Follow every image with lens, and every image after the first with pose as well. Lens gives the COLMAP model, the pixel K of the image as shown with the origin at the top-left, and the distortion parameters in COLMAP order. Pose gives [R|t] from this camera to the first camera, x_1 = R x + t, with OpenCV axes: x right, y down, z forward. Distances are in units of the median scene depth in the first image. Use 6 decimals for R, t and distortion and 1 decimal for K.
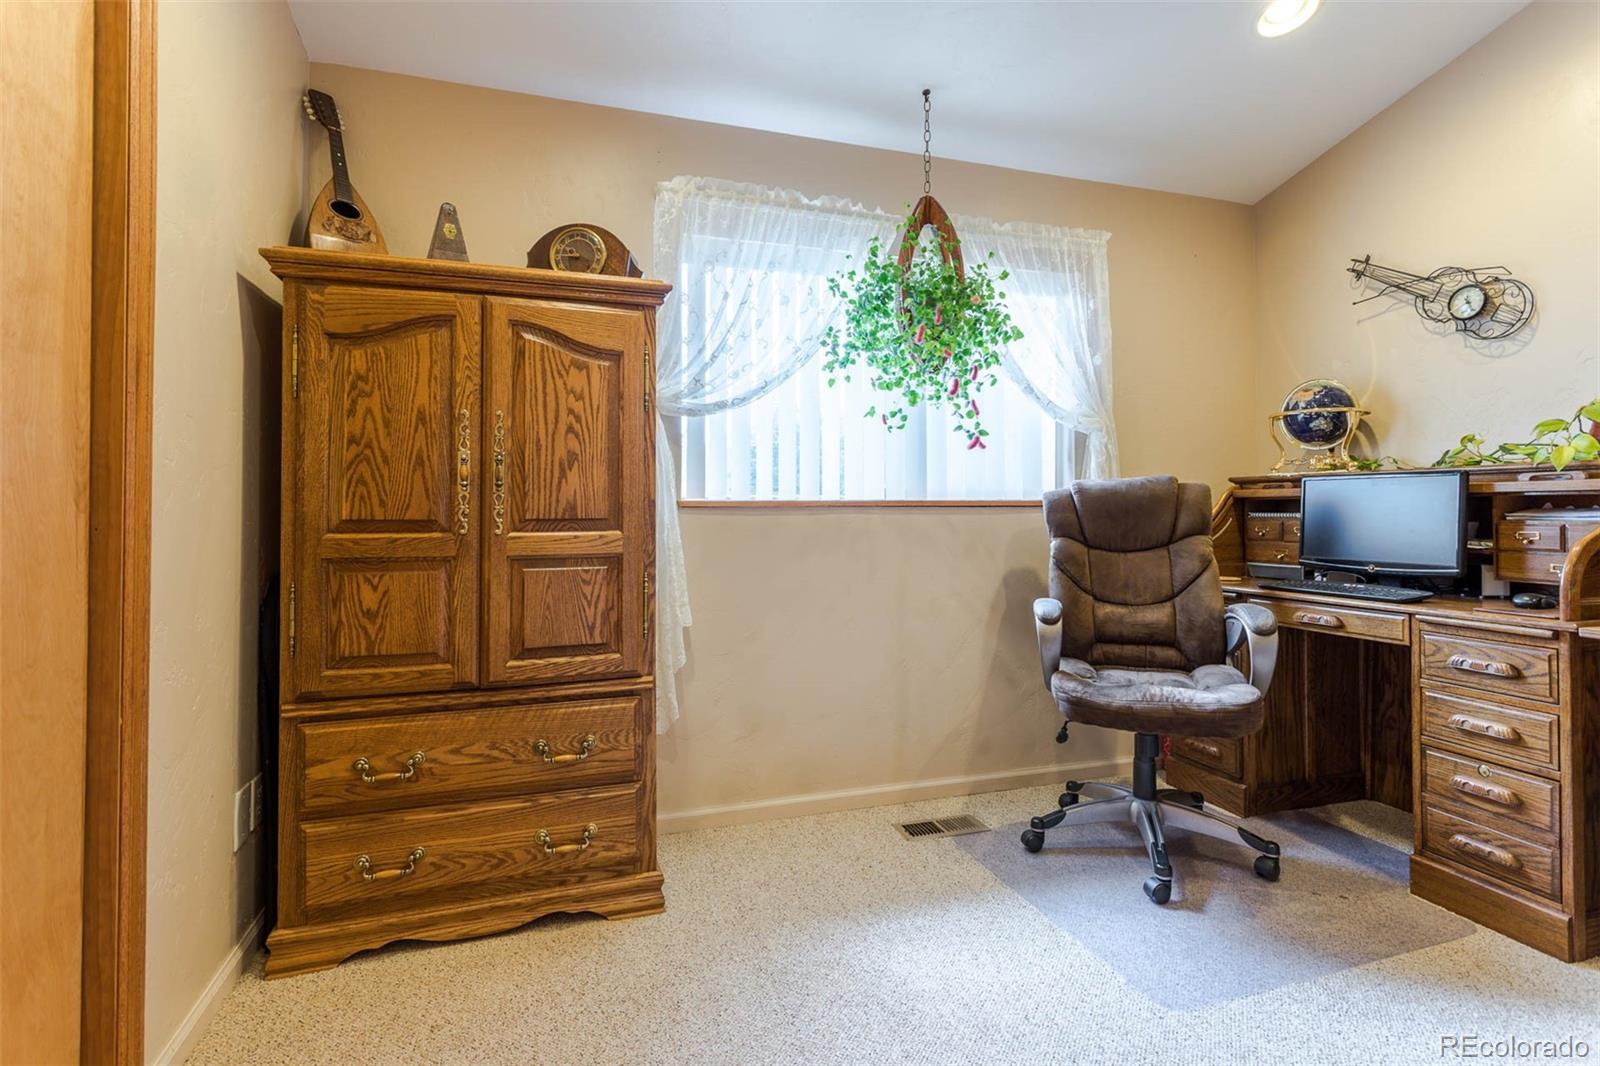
lens RADIAL K [[773.8, 0, 795.0], [0, 773.8, 500.4], [0, 0, 1]] dist [0.003747, 0.000064]
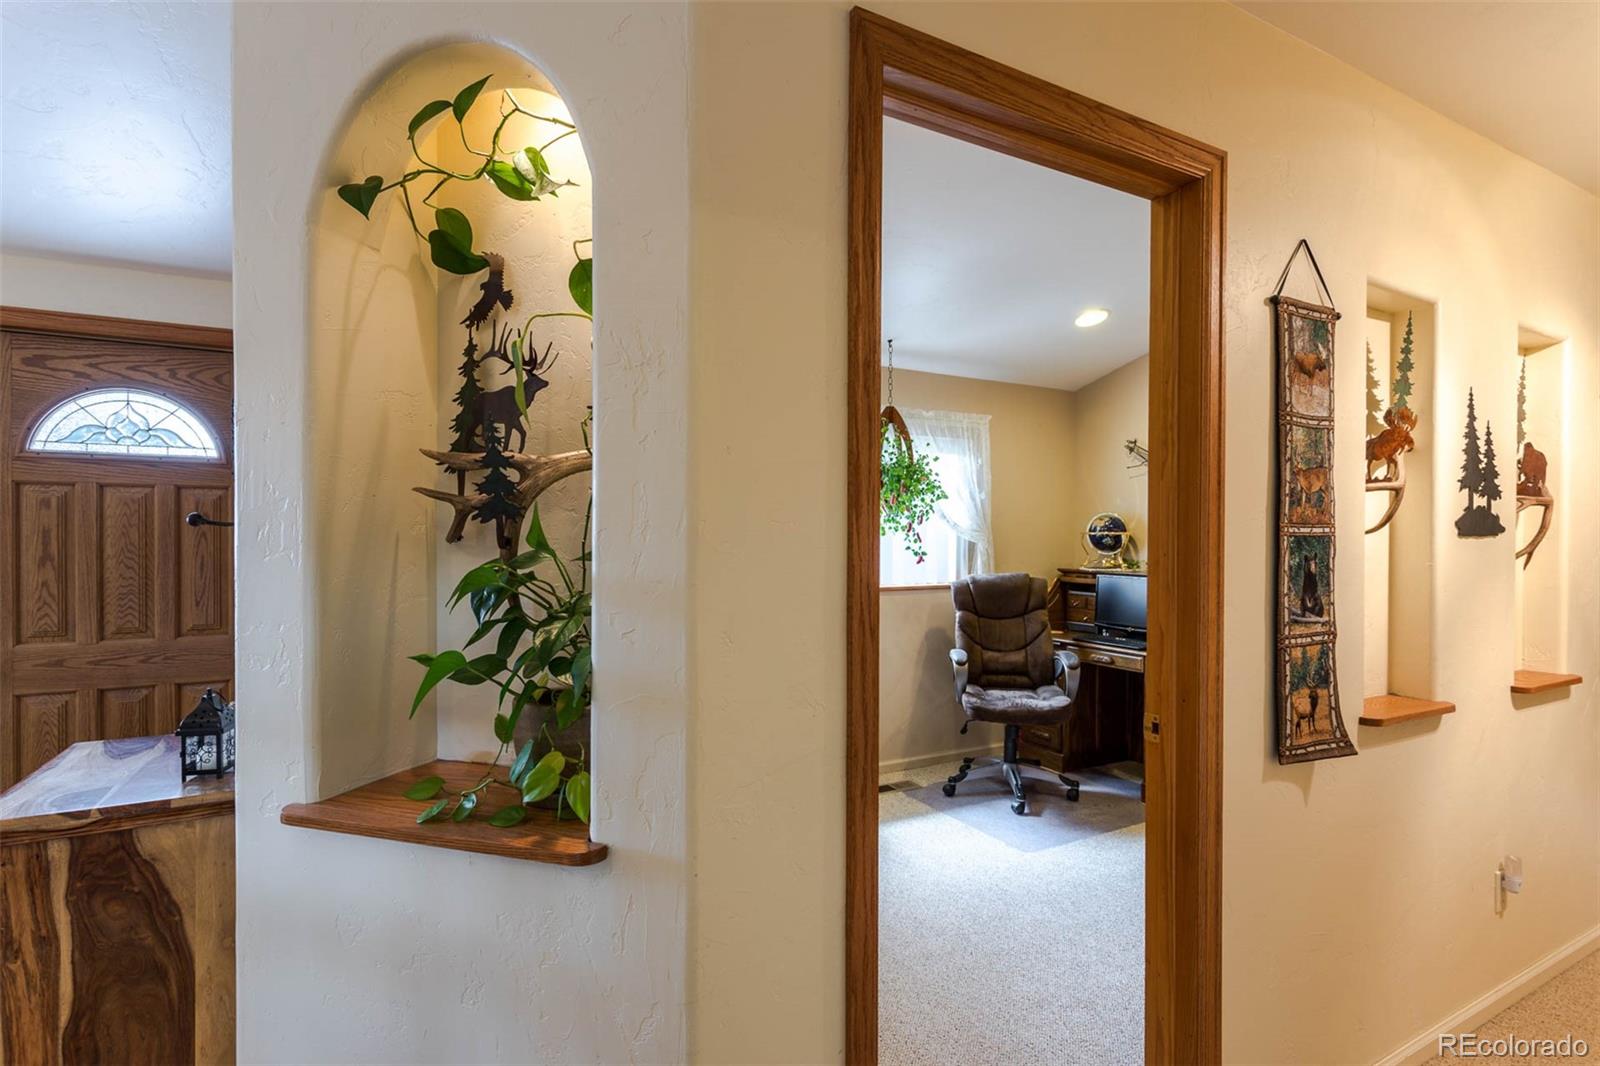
lens RADIAL K [[773.8, 0, 794.5], [0, 773.8, 545.8], [0, 0, 1]] dist [0.003747, 0.000064]
pose [[0.983366, 0.002617, 0.181619, -0.320039], [-0.007707, 0.999597, 0.027328, -0.137735], [-0.181474, -0.028273, 0.982989, -0.570260]]
